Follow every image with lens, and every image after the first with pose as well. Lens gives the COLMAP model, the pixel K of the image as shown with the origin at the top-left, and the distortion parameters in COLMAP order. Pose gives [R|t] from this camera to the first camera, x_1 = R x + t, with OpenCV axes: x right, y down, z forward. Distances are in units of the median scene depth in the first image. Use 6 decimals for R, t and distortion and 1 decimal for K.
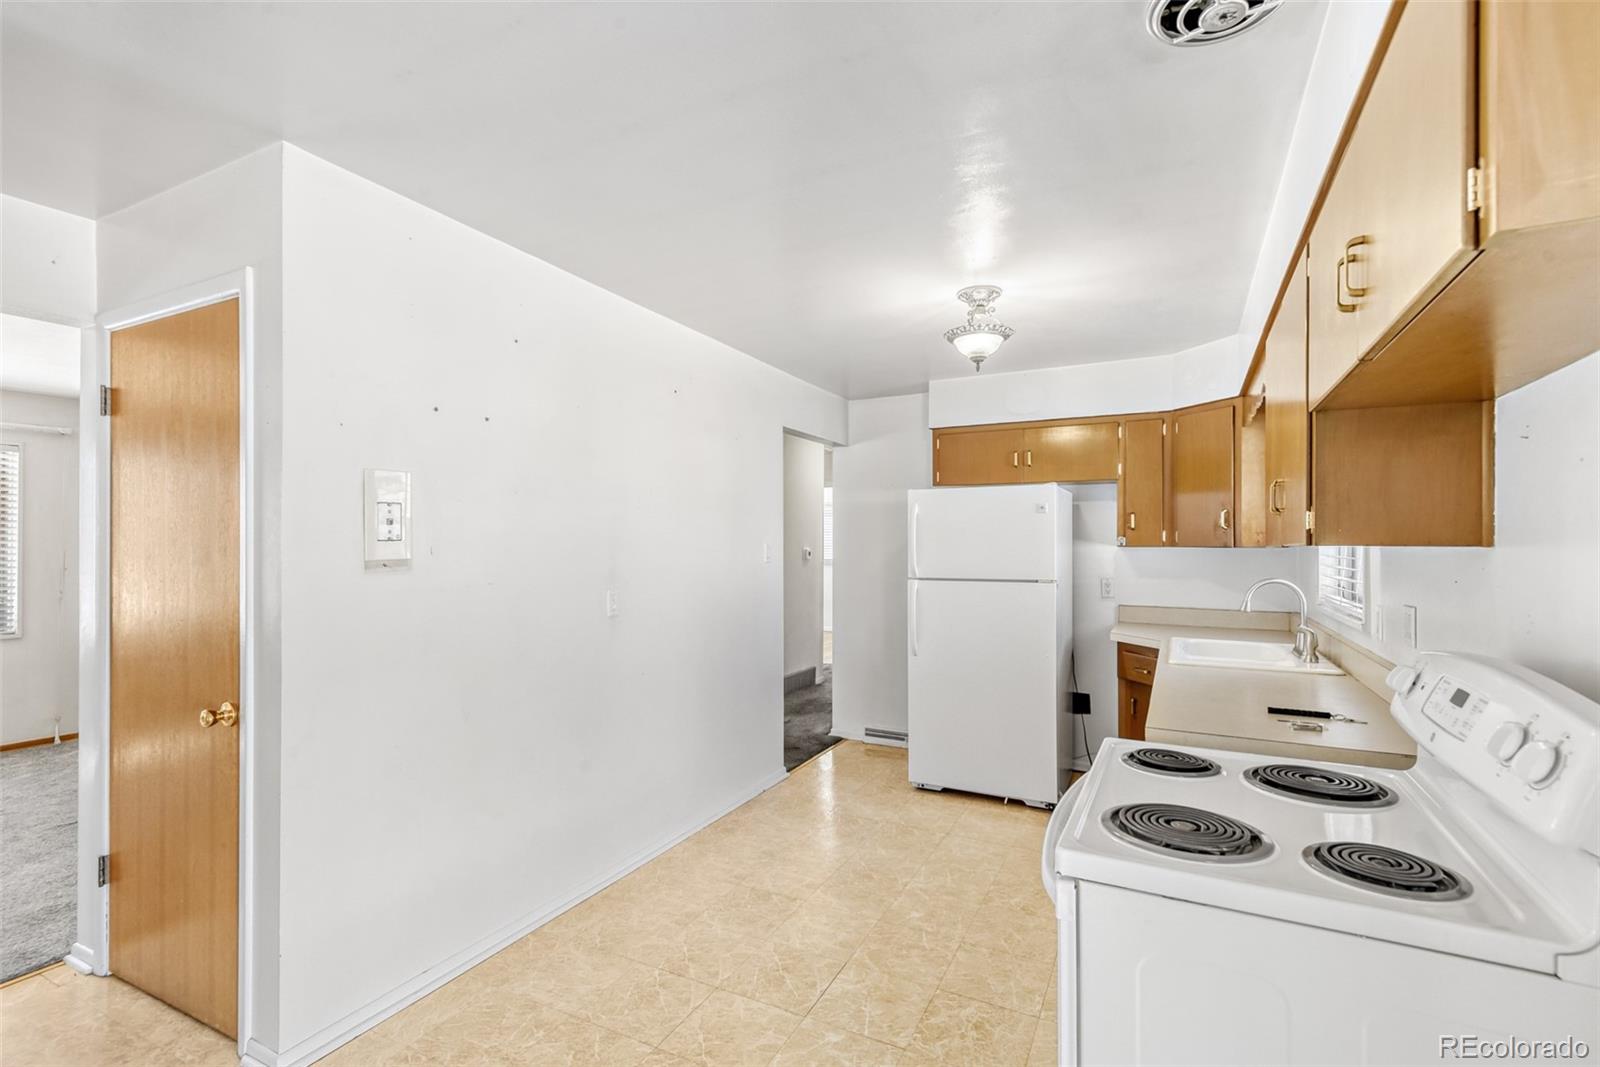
lens RADIAL K [[728.2, 0, 803.4], [0, 728.2, 540.1], [0, 0, 1]] dist [0.032555, -0.012949]
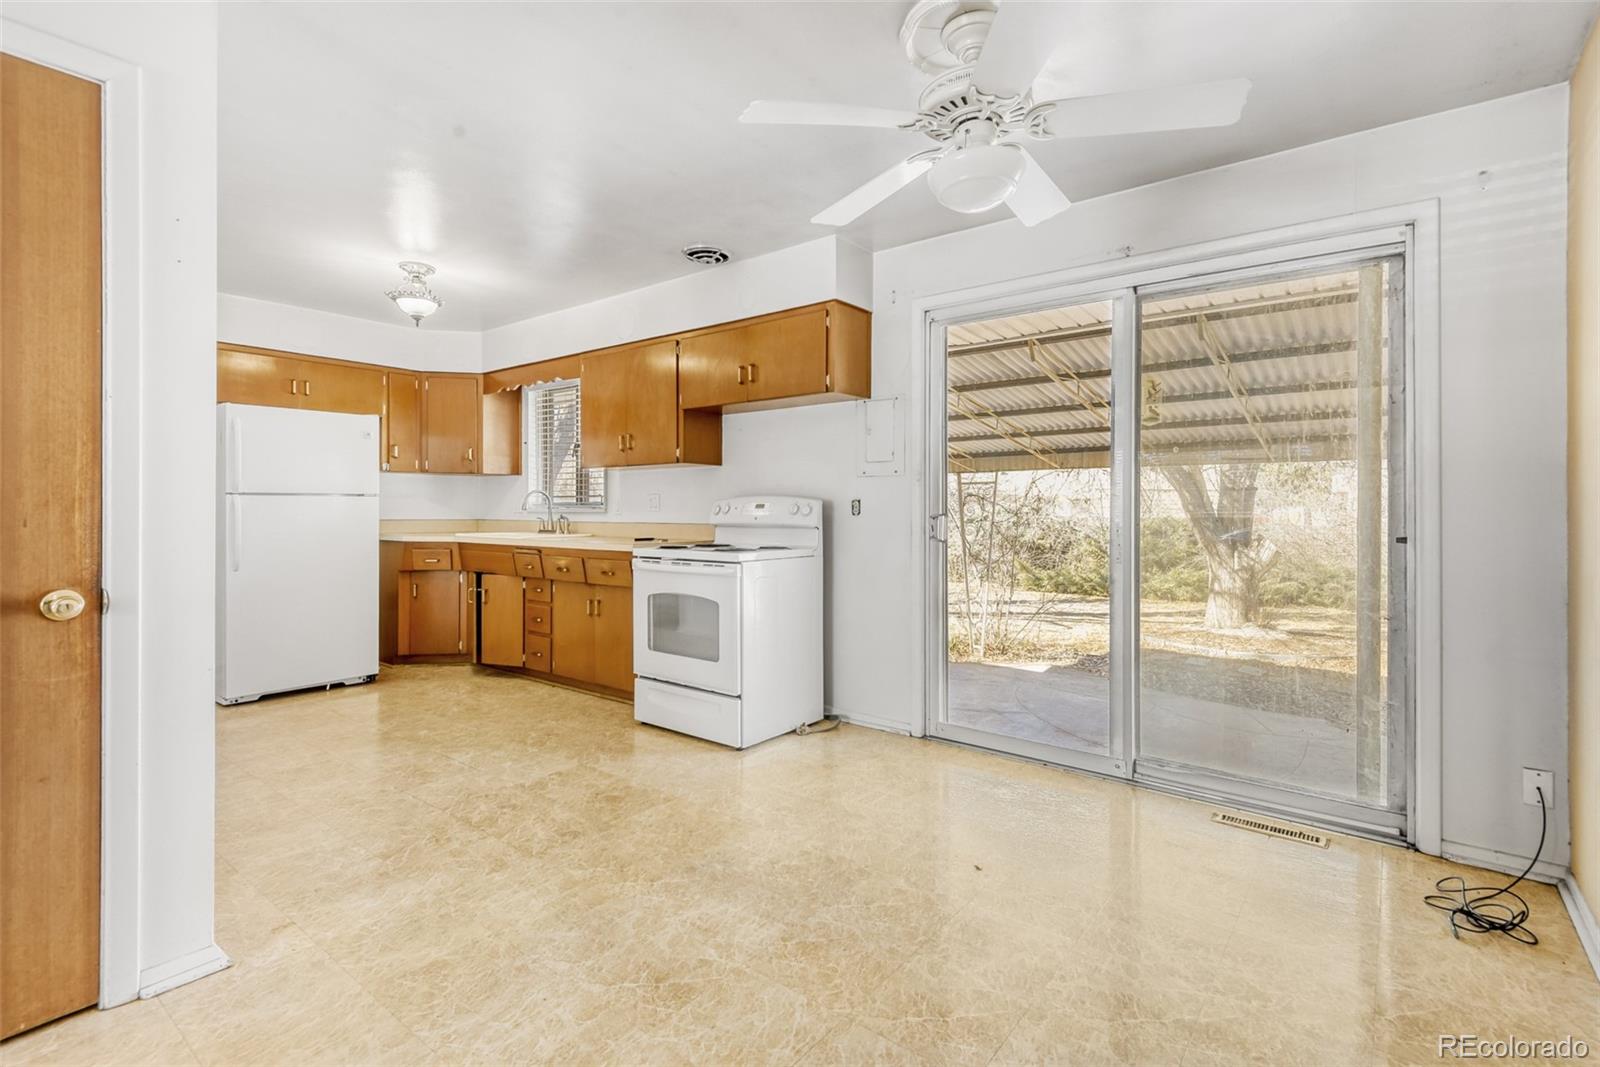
lens RADIAL K [[742.1, 0, 808.6], [0, 742.1, 508.5], [0, 0, 1]] dist [0.035066, -0.018146]
pose [[0.191081, -0.002172, 0.981572, -1.011160], [-0.010104, 0.999940, 0.004180, 0.087385], [-0.981522, -0.010716, 0.191047, 0.054868]]
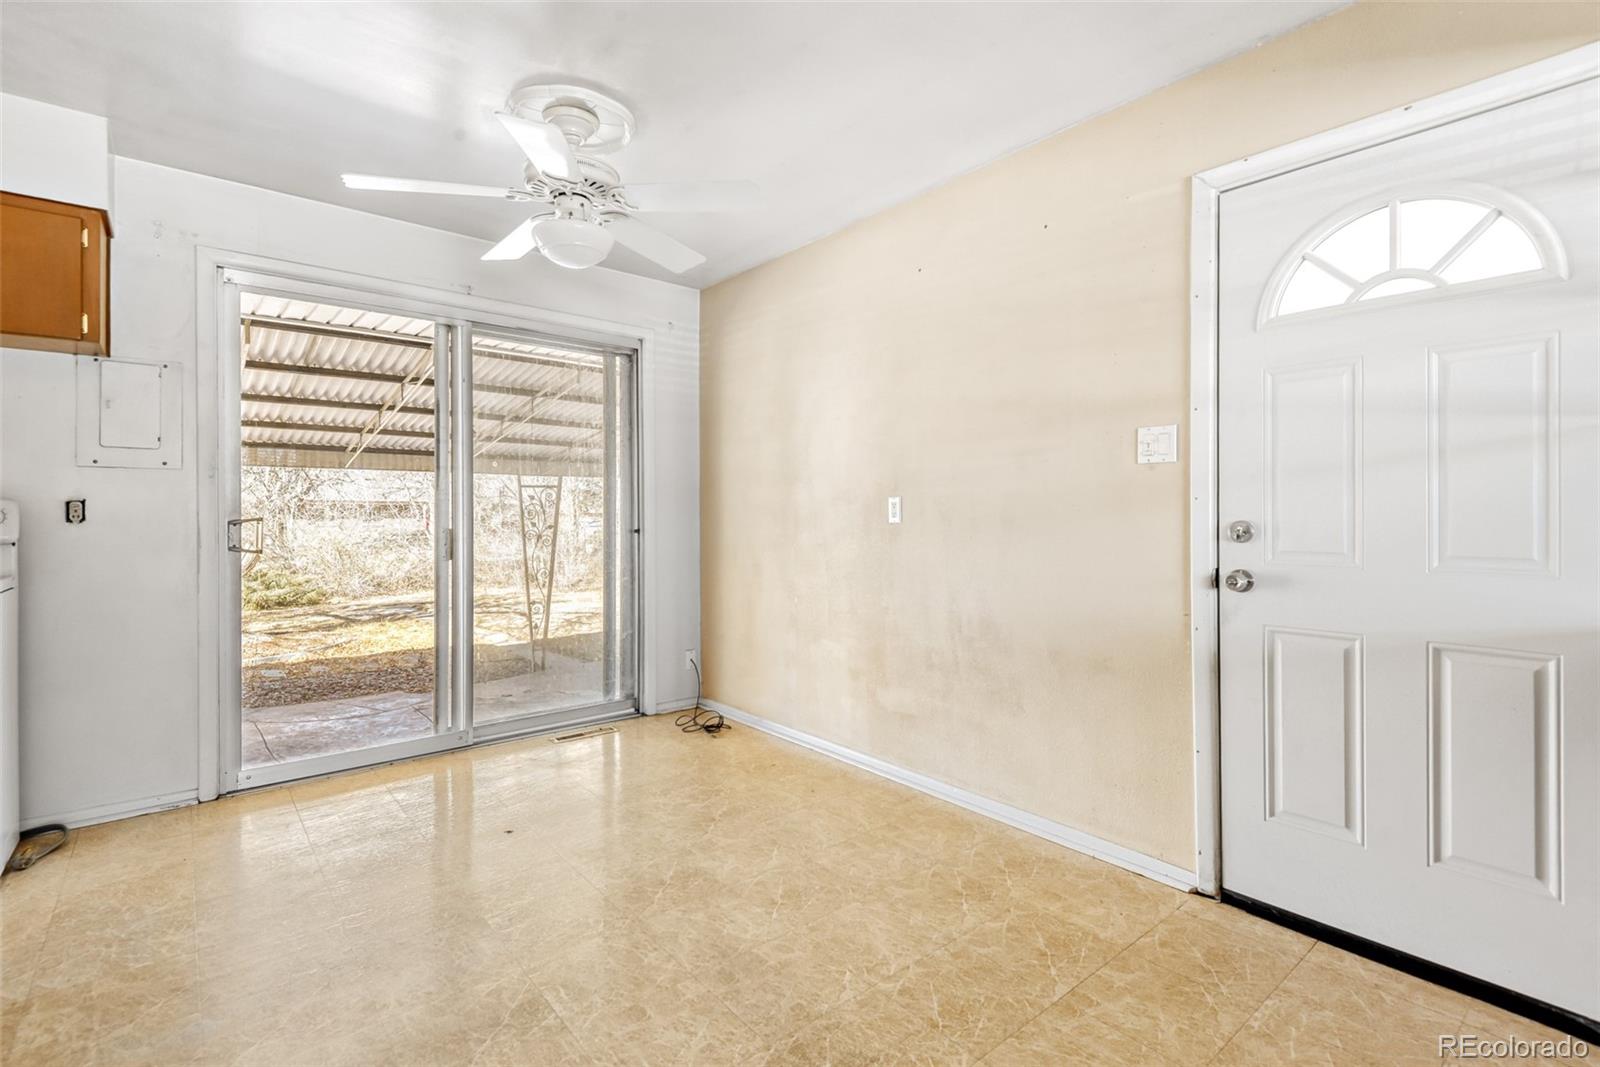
lens RADIAL K [[736.8, 0, 799.9], [0, 736.8, 512.8], [0, 0, 1]] dist [0.033384, -0.018569]
pose [[-0.918619, -0.001679, 0.395141, -0.860759], [-0.004581, 0.999969, -0.006401, 0.094381], [-0.395118, -0.007690, -0.918598, 0.733775]]
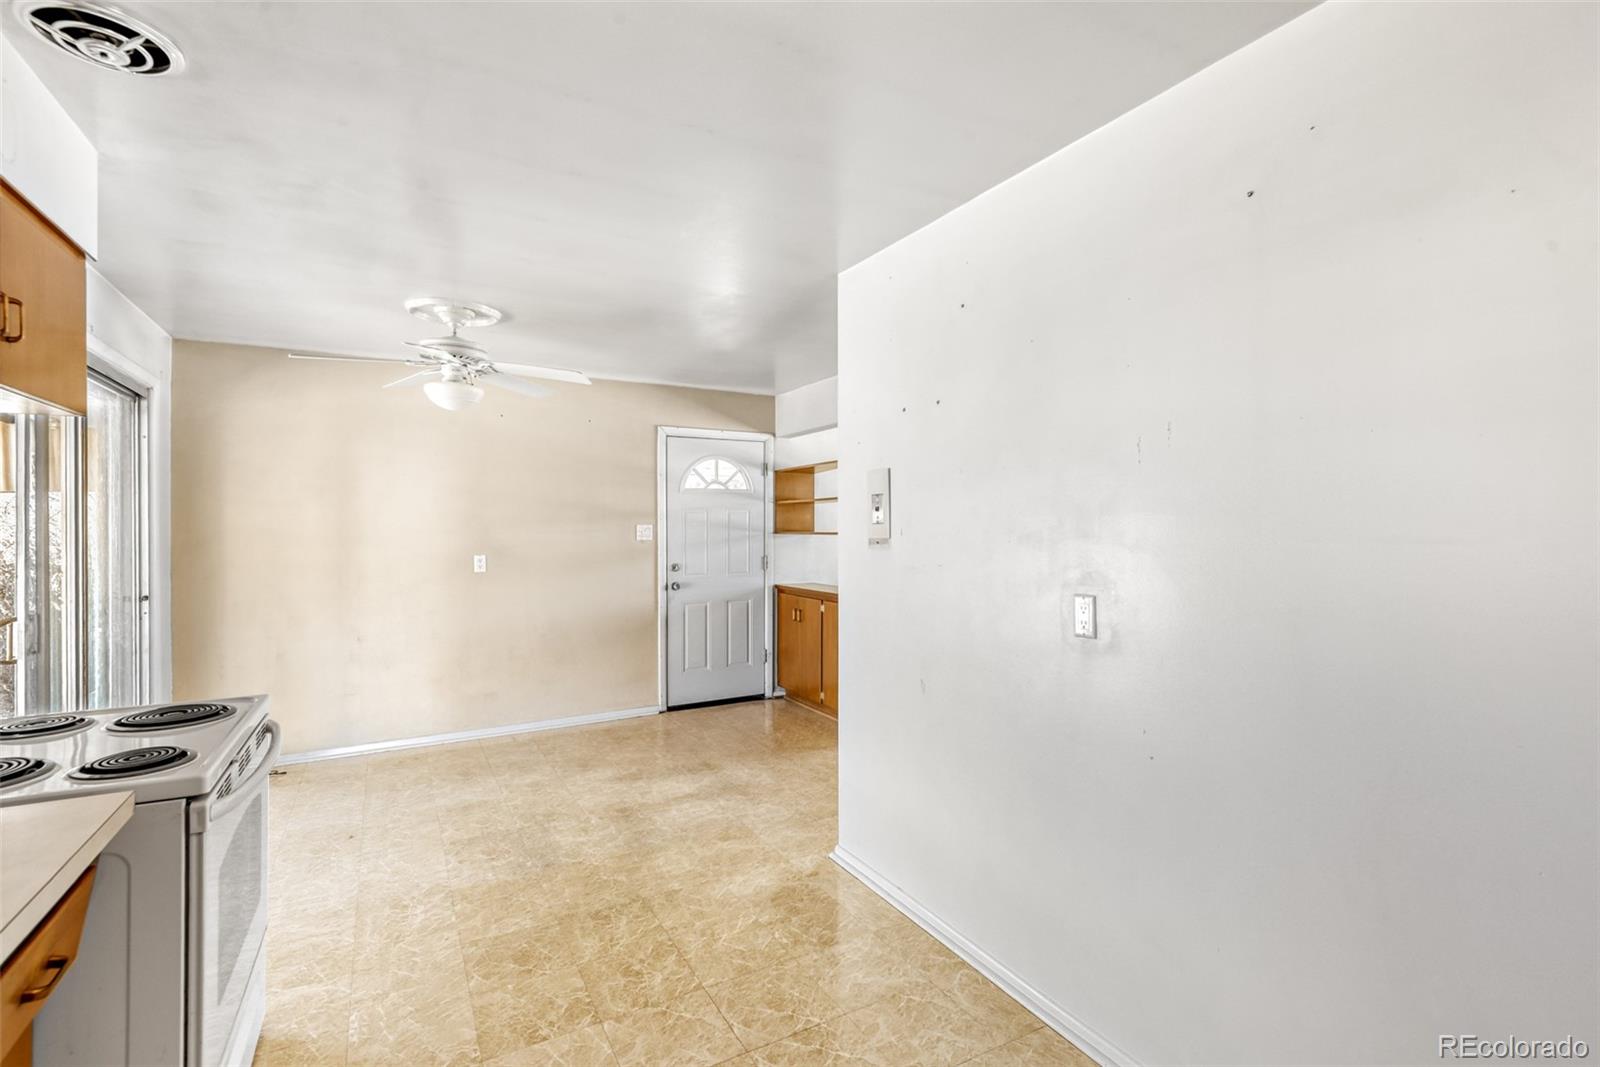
lens RADIAL K [[736.4, 0, 798.5], [0, 736.4, 524.5], [0, 0, 1]] dist [0.063968, -0.046685]
pose [[-0.564264, -0.001434, -0.825593, 0.452811], [0.006856, 0.999956, -0.006423, 0.007864], [0.825566, -0.009284, -0.564230, 1.241275]]
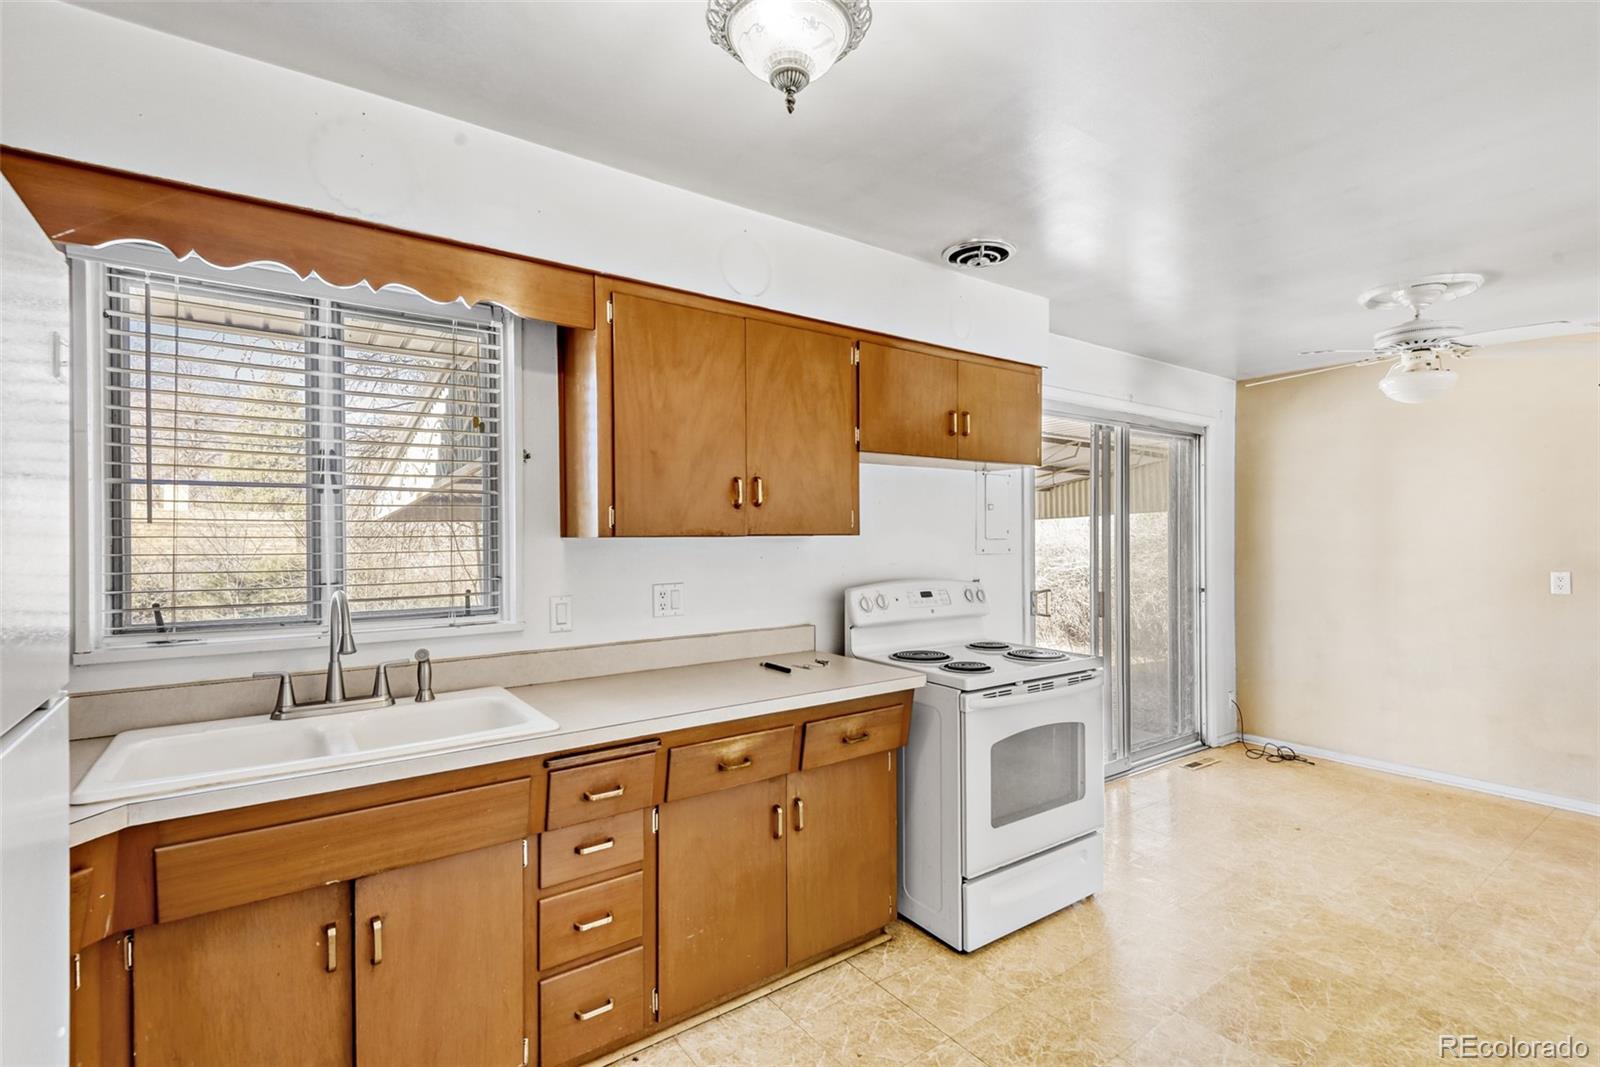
lens RADIAL K [[734.7, 0, 801.6], [0, 734.7, 538.7], [0, 0, 1]] dist [0.028252, -0.014487]
pose [[-0.889190, -0.001556, 0.457536, 0.042688], [-0.003146, 0.999991, -0.002713, 0.011244], [-0.457528, -0.003852, -0.889187, 1.462664]]
